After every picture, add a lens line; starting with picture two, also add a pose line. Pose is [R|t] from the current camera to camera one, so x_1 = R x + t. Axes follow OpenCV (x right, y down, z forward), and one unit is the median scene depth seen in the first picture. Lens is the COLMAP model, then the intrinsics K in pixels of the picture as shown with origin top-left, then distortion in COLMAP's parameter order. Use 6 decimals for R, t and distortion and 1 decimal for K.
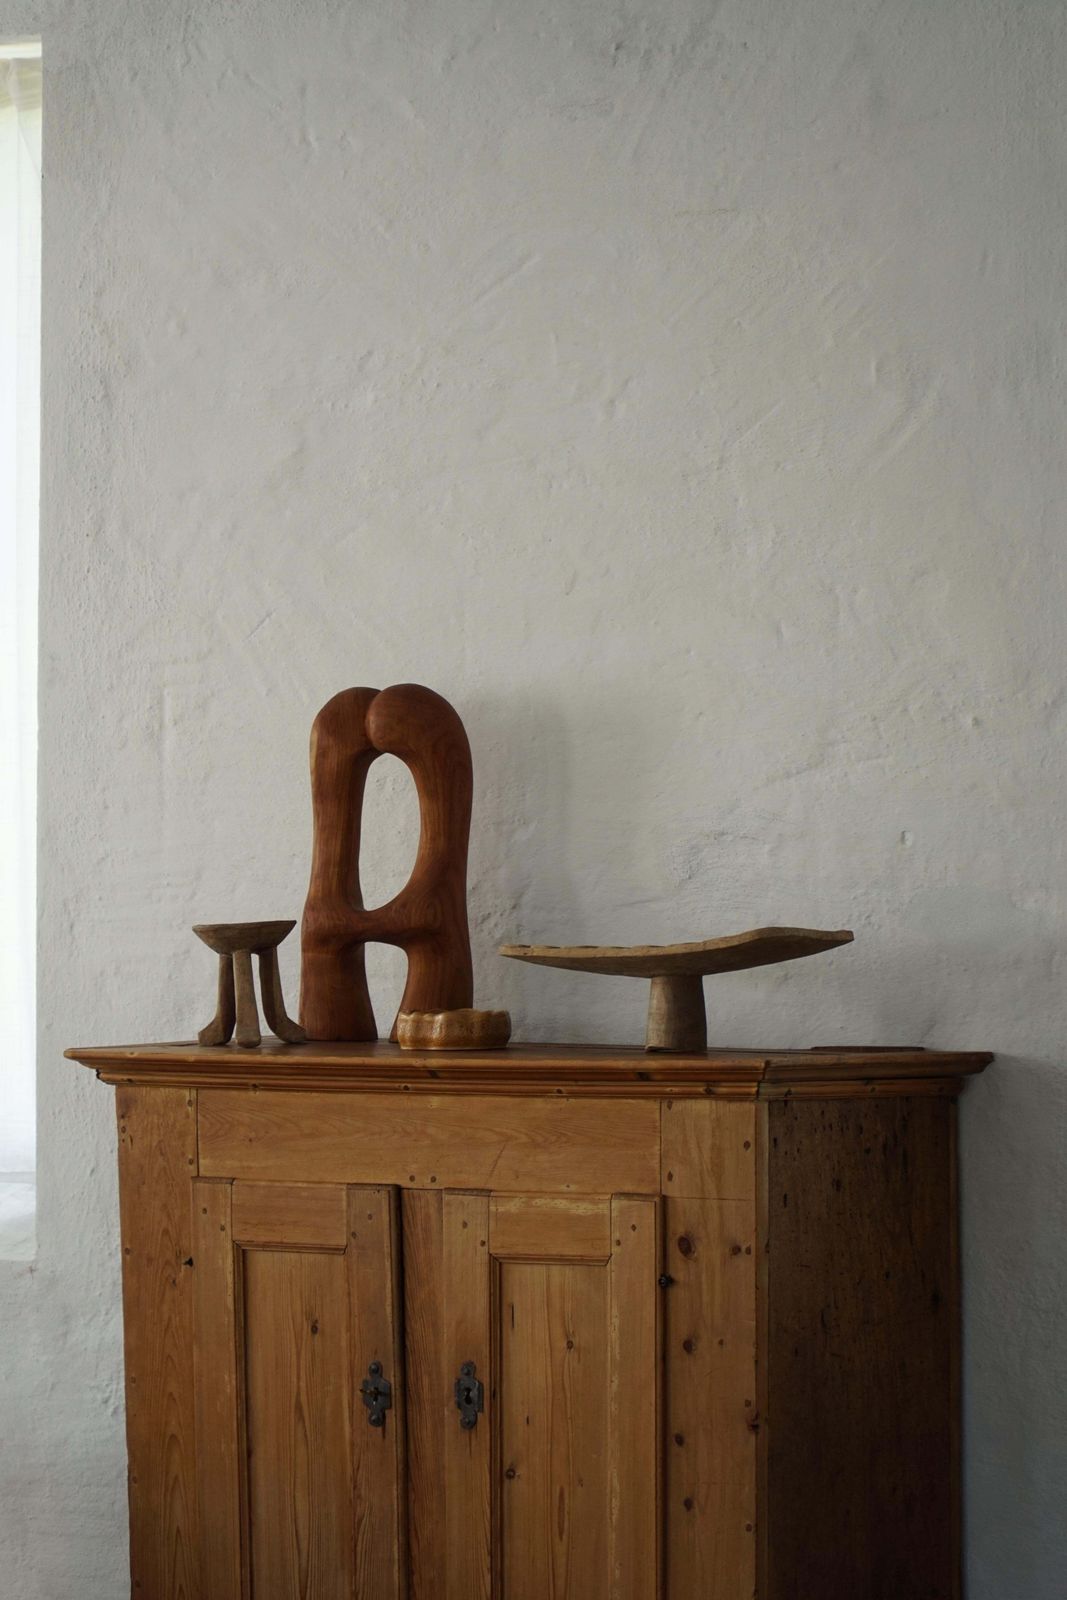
lens RADIAL K [[8853.9, 0, 551.0], [0, 8853.9, 866.1], [0, 0, 1]] dist [-1.760569, 0.000000]
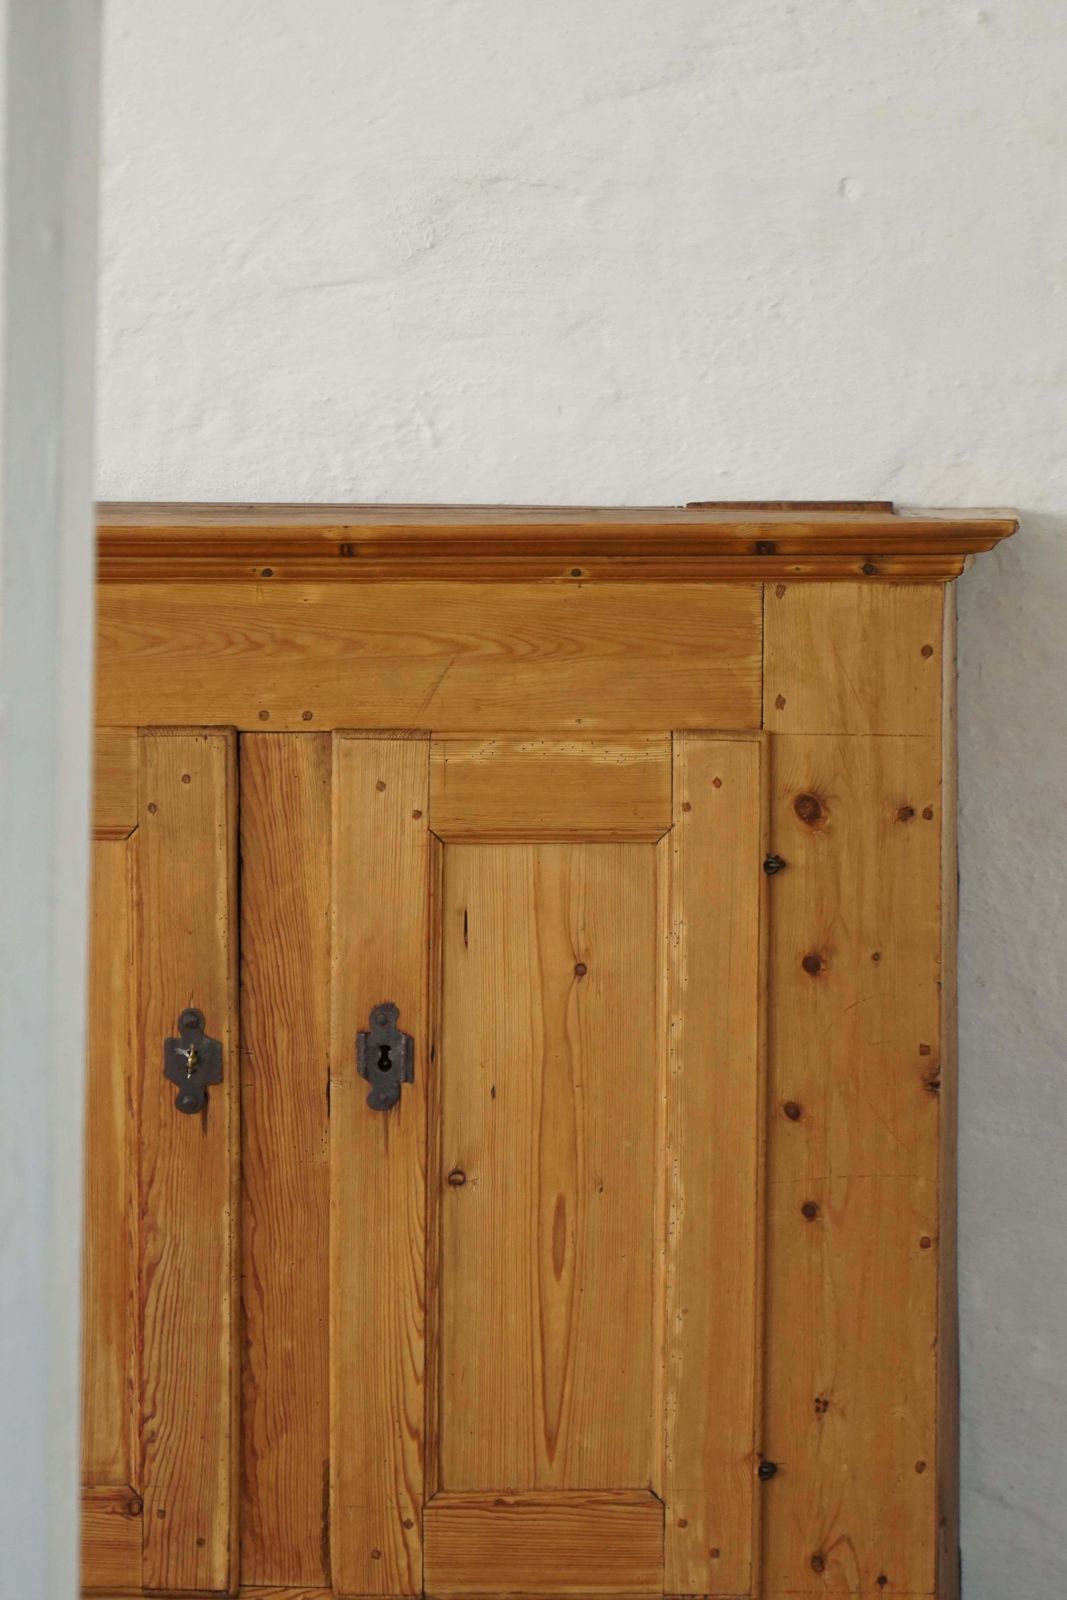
lens RADIAL K [[11031.5, 0, 418.7], [0, 11031.5, 861.2], [0, 0, 1]] dist [-1.756157, 0.000000]
pose [[0.818698, -0.029753, 0.573453, -0.458825], [0.000750, 0.998711, 0.050747, 0.005646], [-0.574224, -0.041116, 0.817665, 0.344841]]
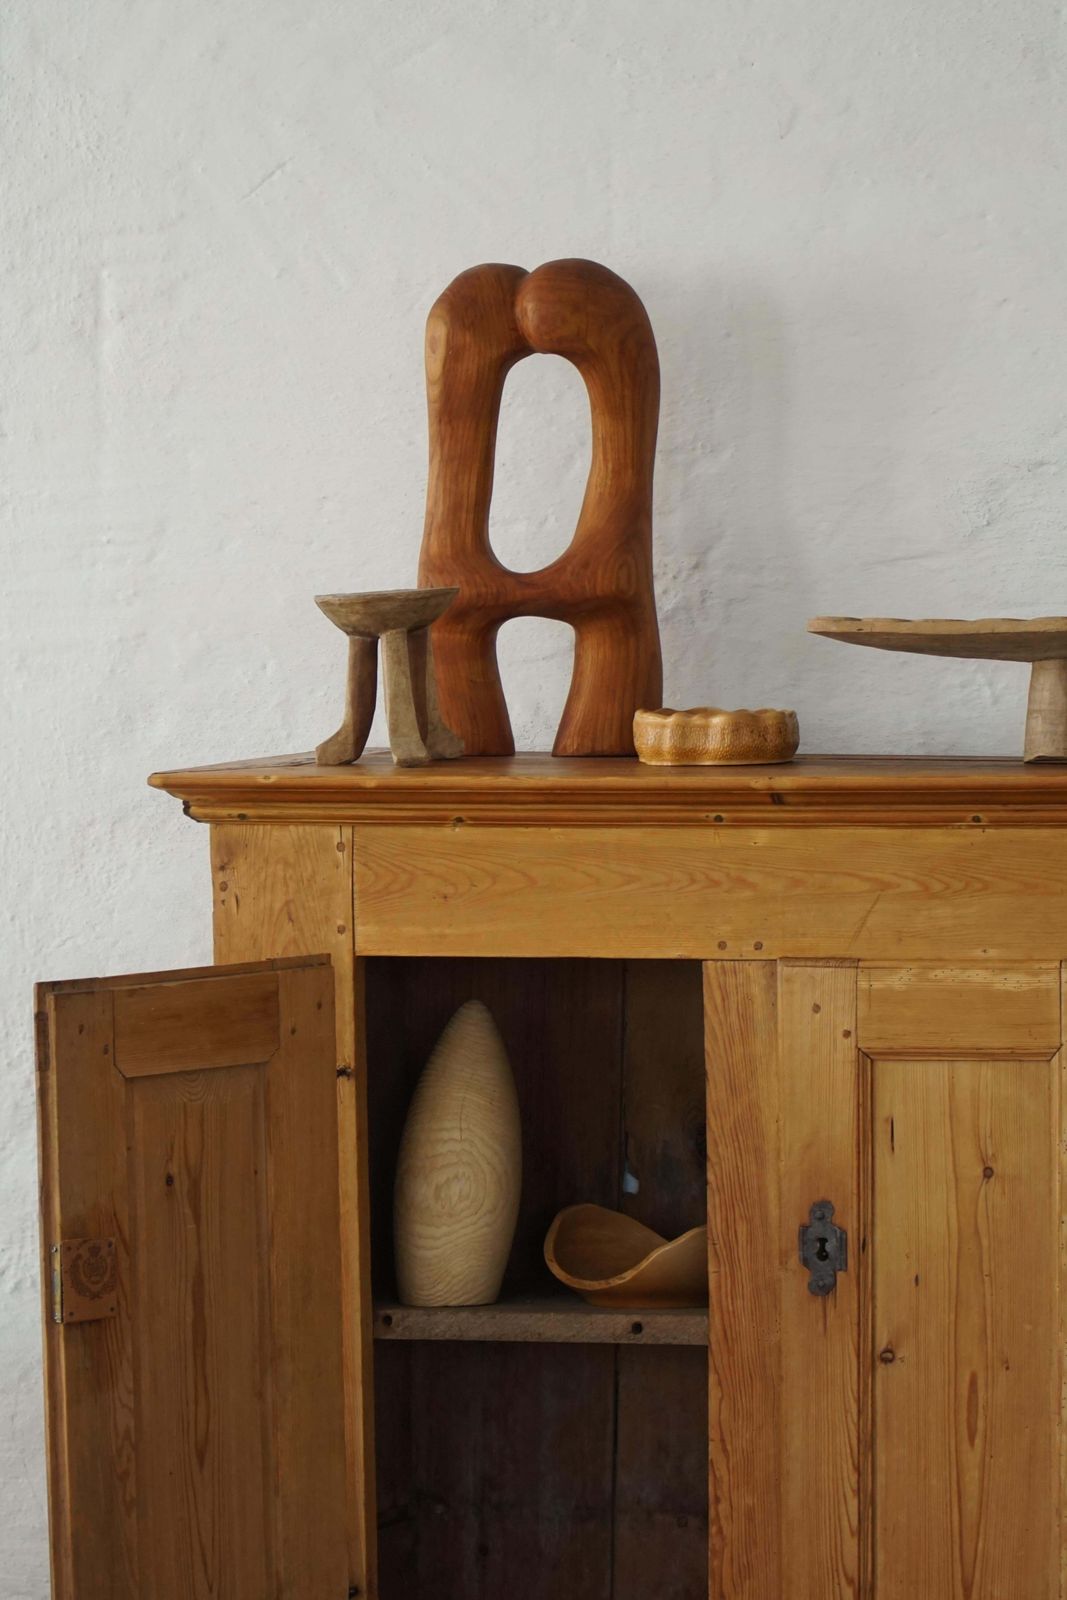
lens RADIAL K [[11031.5, 0, 519.5], [0, 11031.5, 868.4], [0, 0, 1]] dist [-1.756157, 0.000000]
pose [[0.955966, -0.017824, 0.292936, -0.291738], [0.009010, 0.999466, 0.031411, 0.000928], [-0.293340, -0.027388, 0.955616, 0.151021]]
